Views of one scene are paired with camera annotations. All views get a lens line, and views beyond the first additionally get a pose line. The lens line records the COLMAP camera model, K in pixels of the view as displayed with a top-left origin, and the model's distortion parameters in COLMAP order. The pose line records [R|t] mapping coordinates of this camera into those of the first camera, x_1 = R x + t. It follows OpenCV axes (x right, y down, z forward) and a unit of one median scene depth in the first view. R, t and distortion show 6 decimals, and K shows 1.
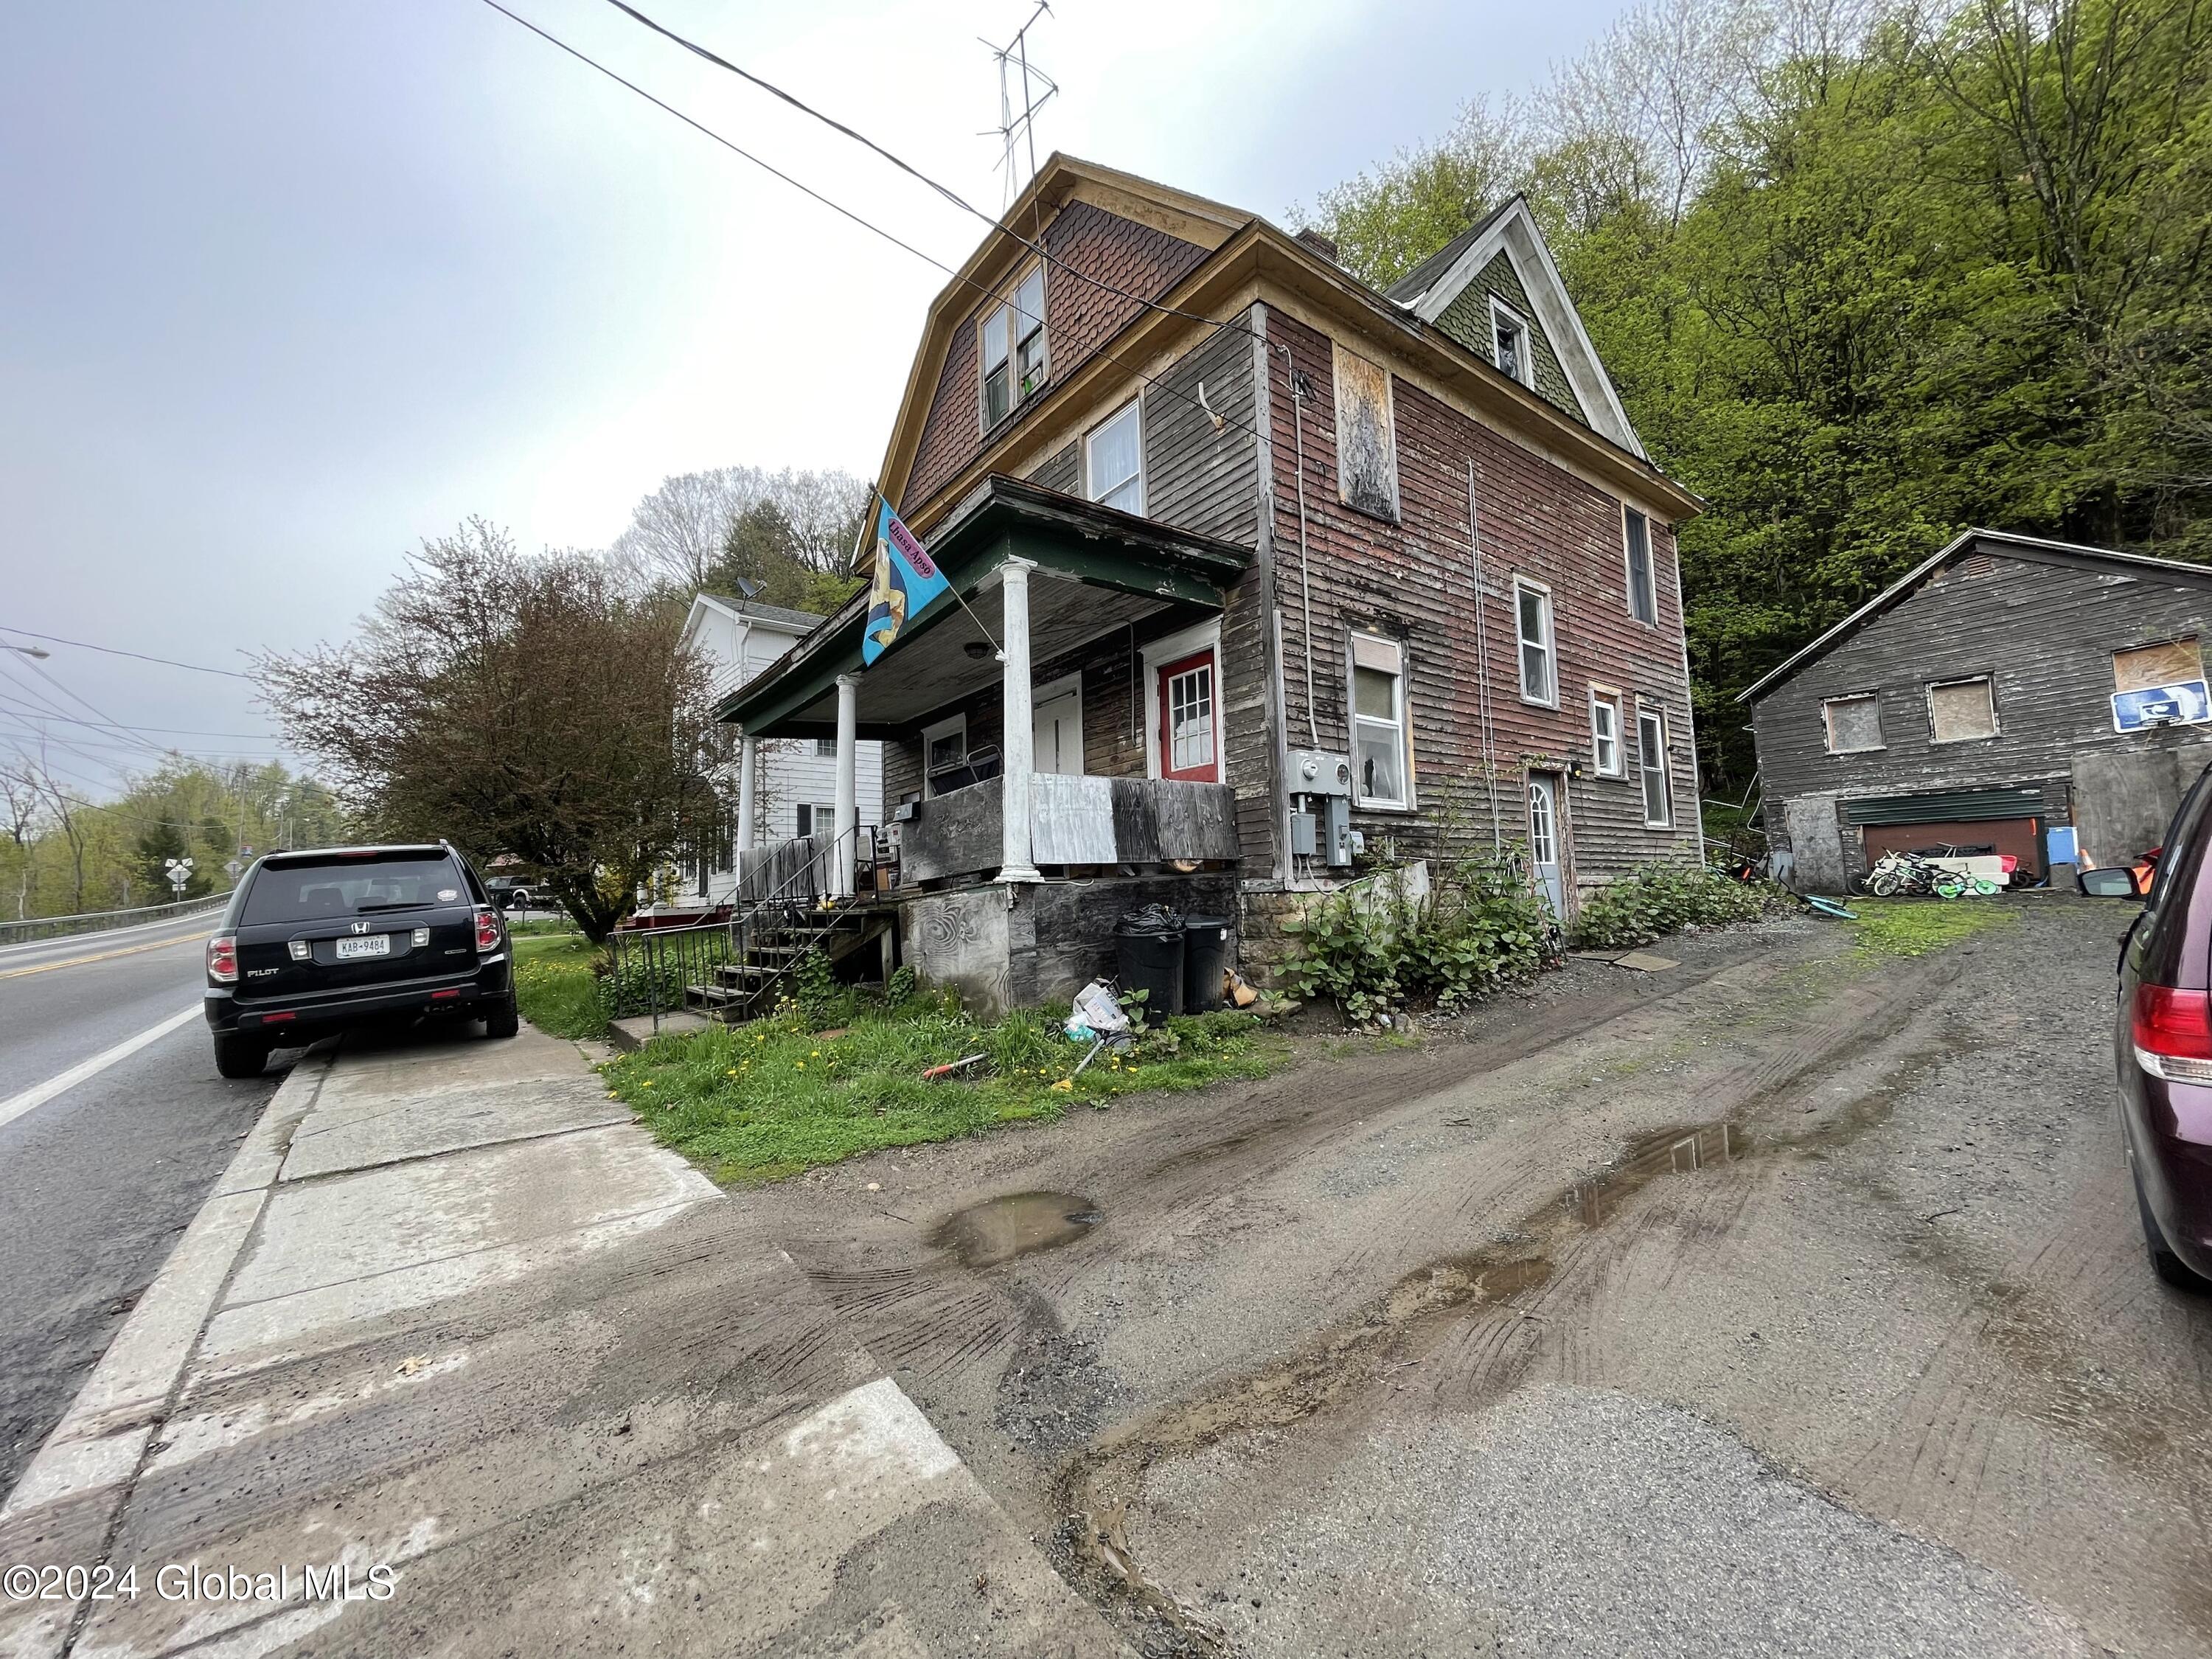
lens RADIAL K [[895.3, 0, 1096.9], [0, 895.3, 830.9], [0, 0, 1]] dist [-0.002083, -0.000109]
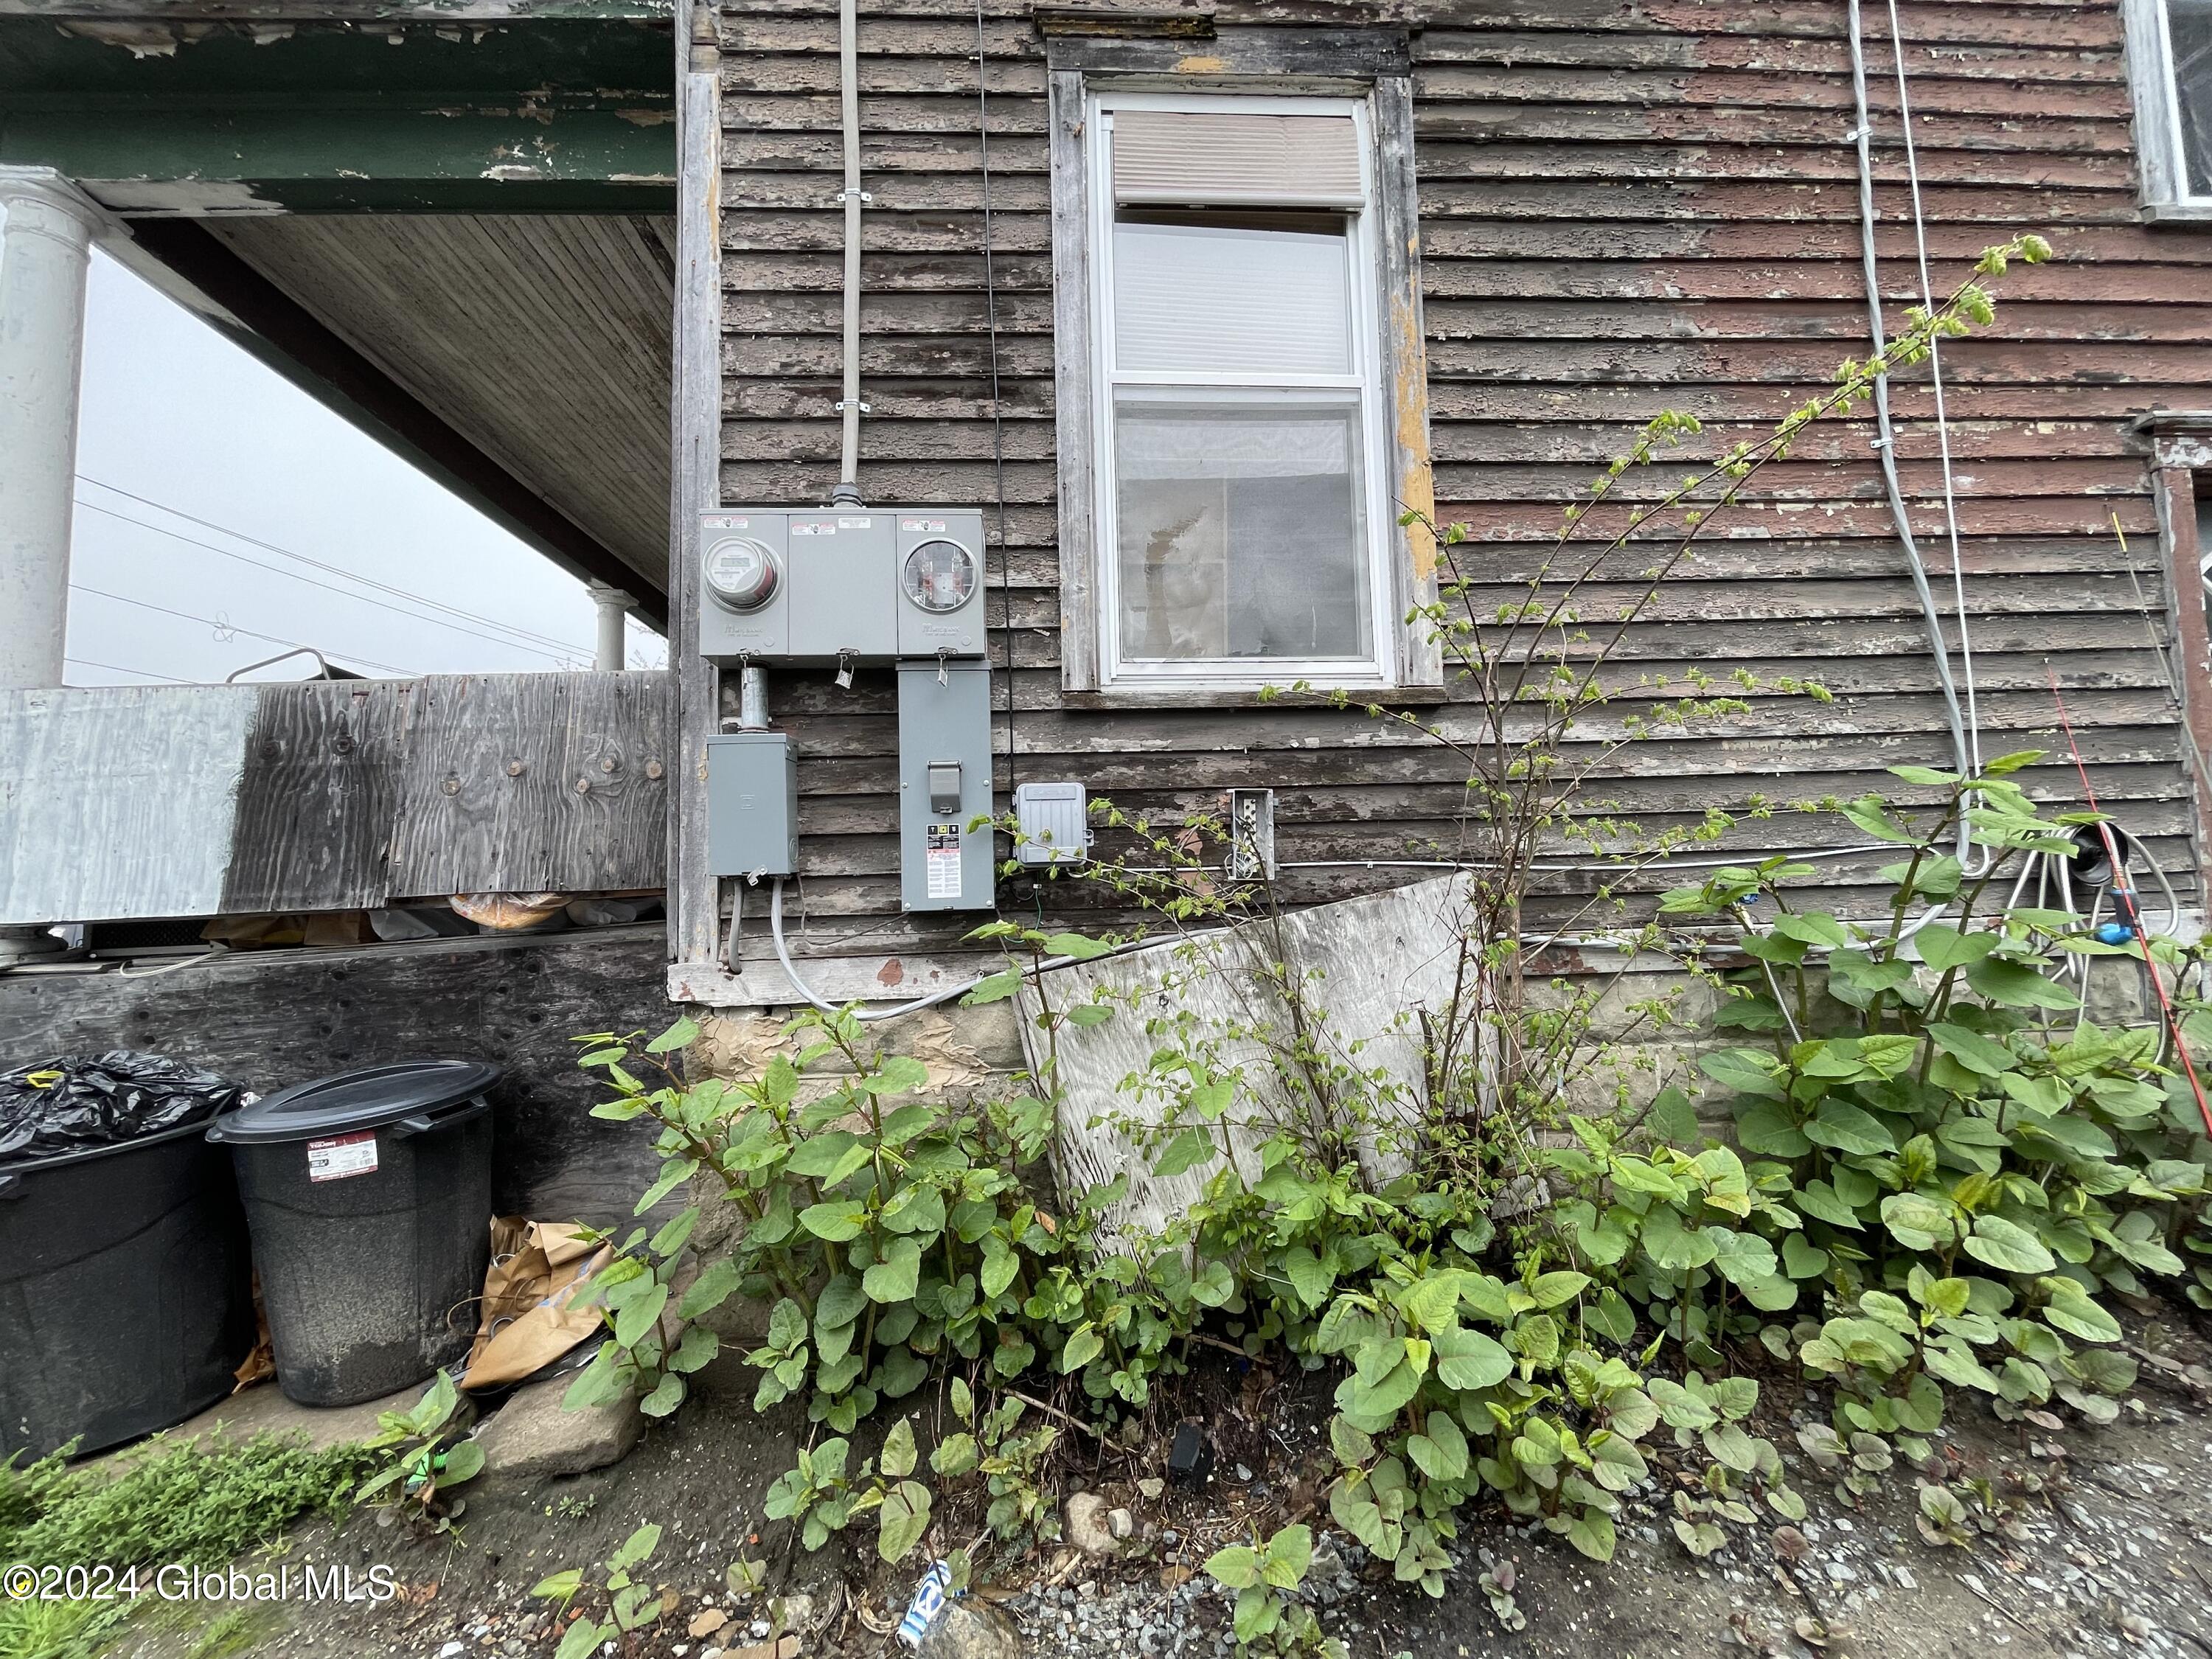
lens RADIAL K [[886.3, 0, 1103.9], [0, 886.3, 831.8], [0, 0, 1]] dist [-0.001361, -0.000260]
pose [[0.832861, -0.032603, -0.552520, 0.347475], [0.051455, 0.998501, 0.018643, 0.009014], [0.551085, -0.043957, 0.833291, 0.597400]]
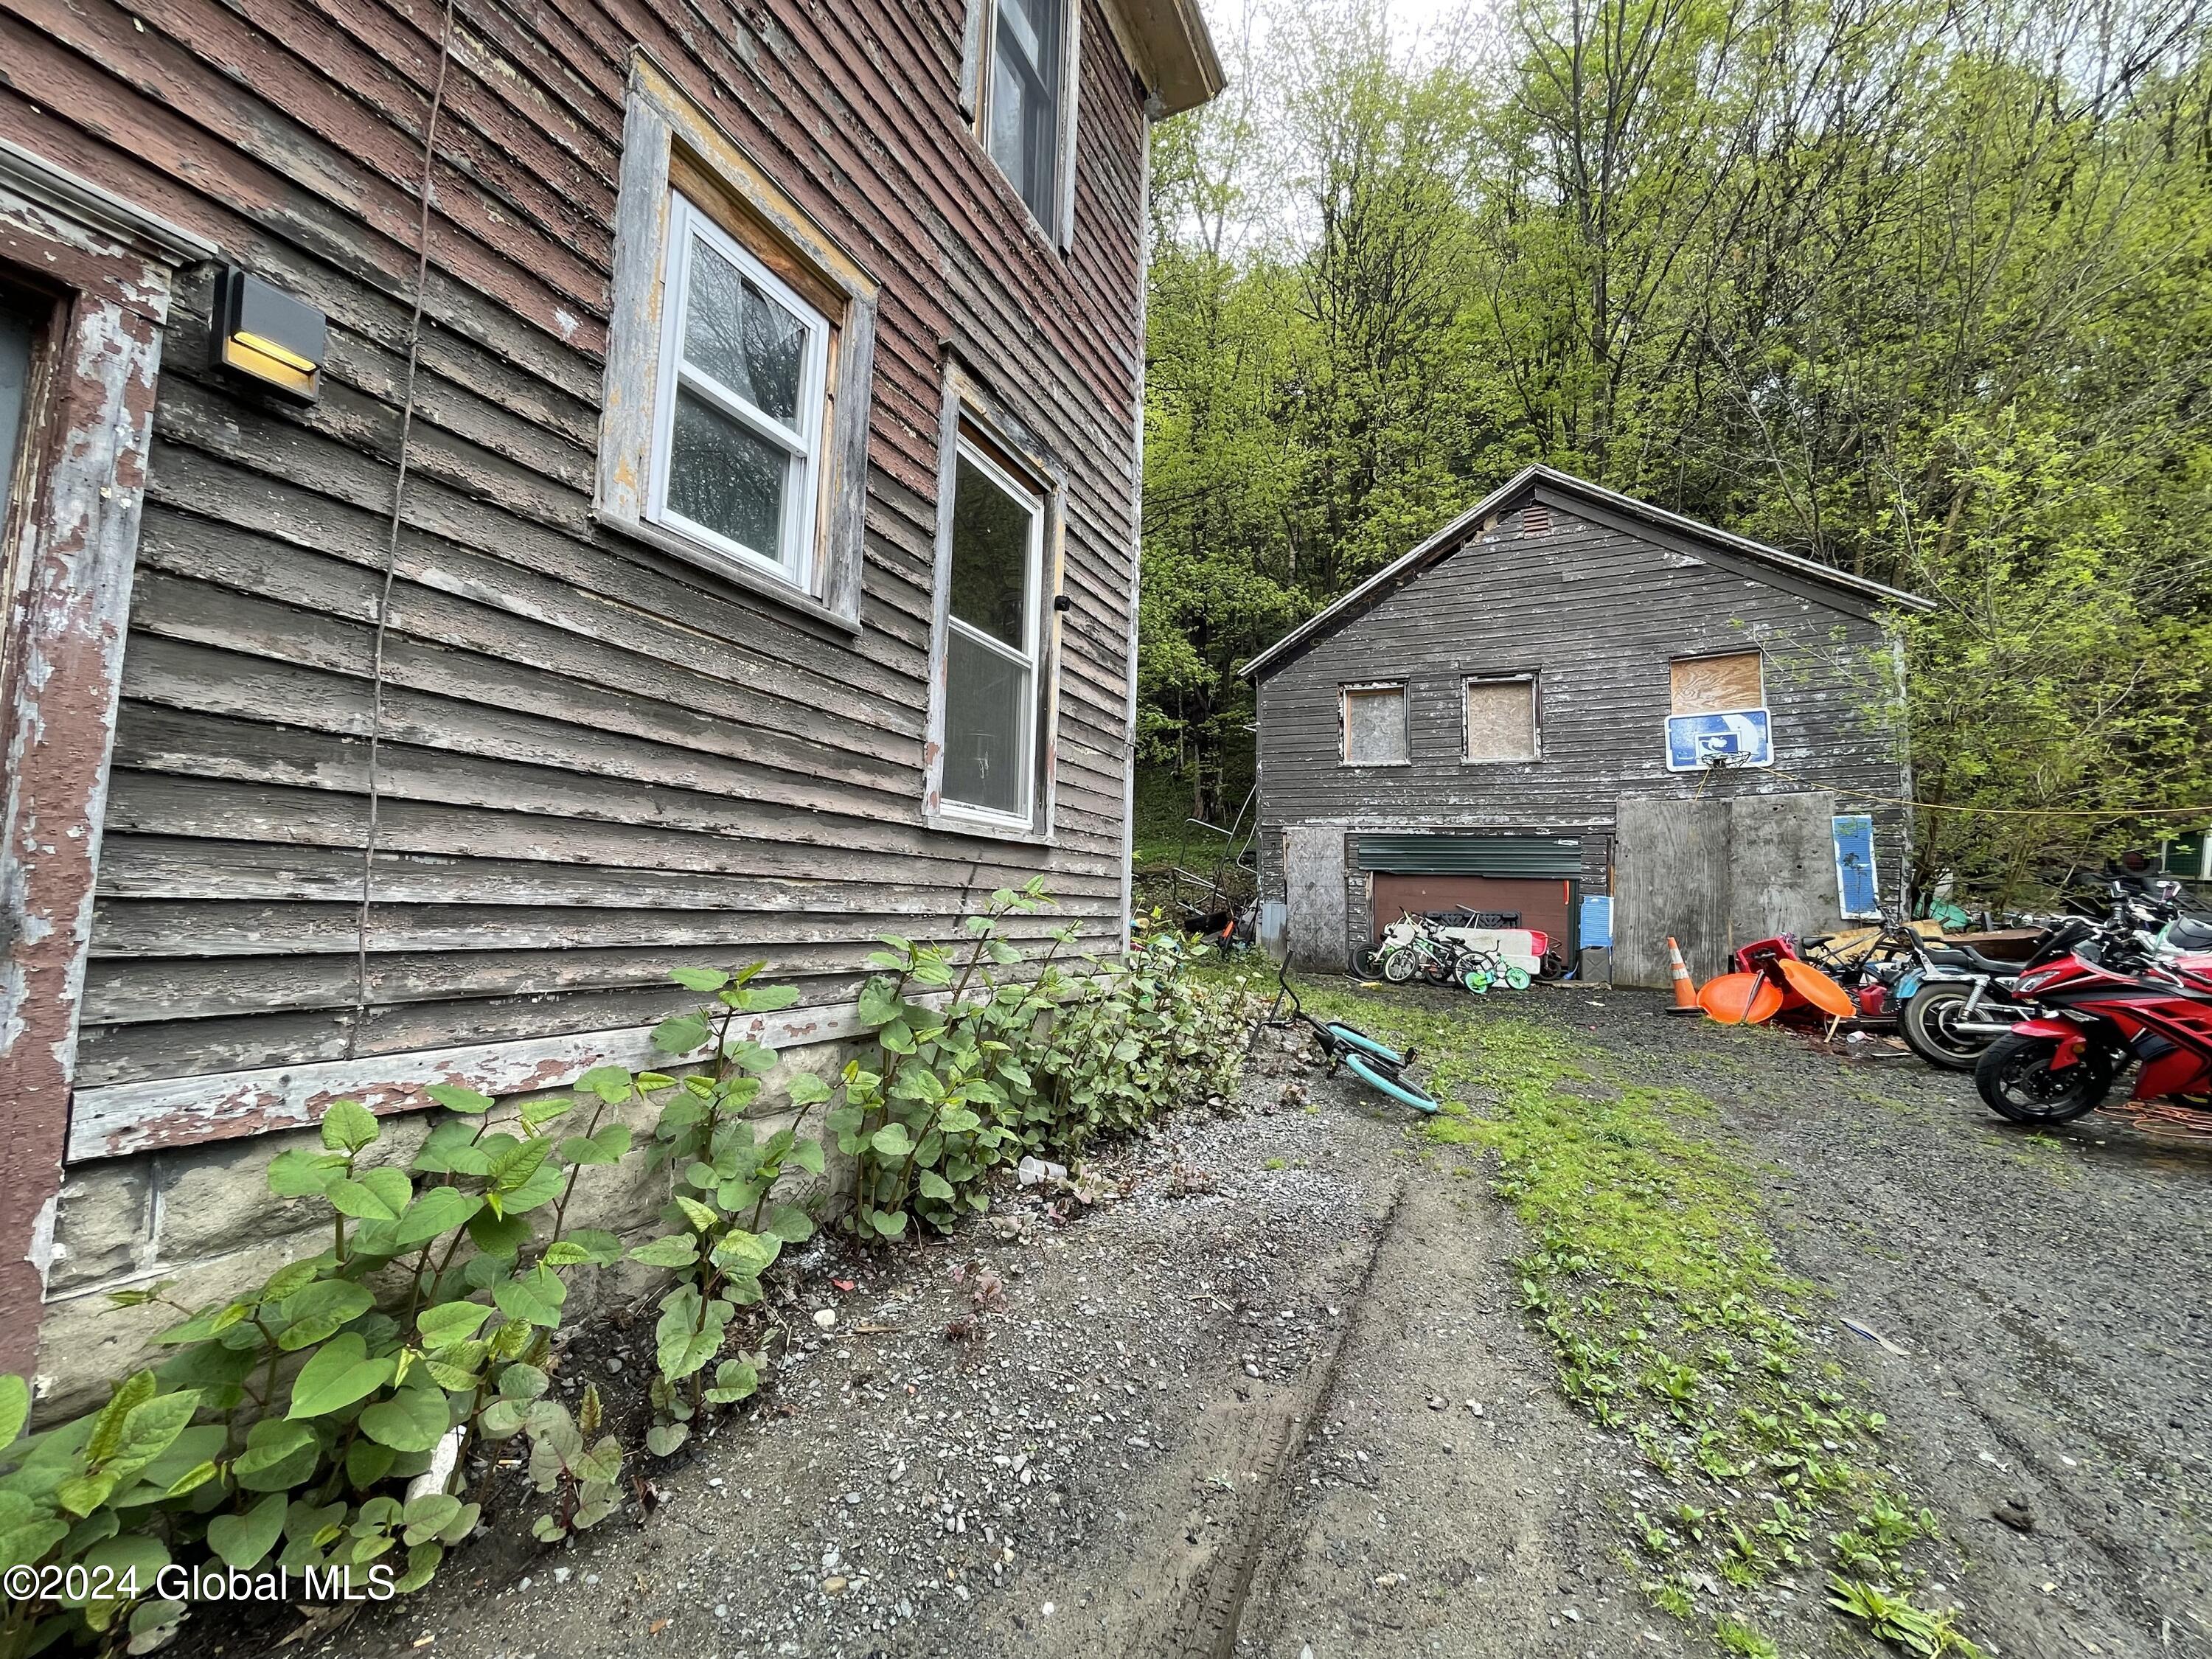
lens RADIAL K [[888.3, 0, 1099.6], [0, 888.3, 828.5], [0, 0, 1]] dist [0.001651, 0.000152]
pose [[0.887213, 0.098215, 0.450785, 0.606912], [-0.094500, 0.995048, -0.030807, 0.002291], [-0.451579, -0.015267, 0.892101, 0.822262]]
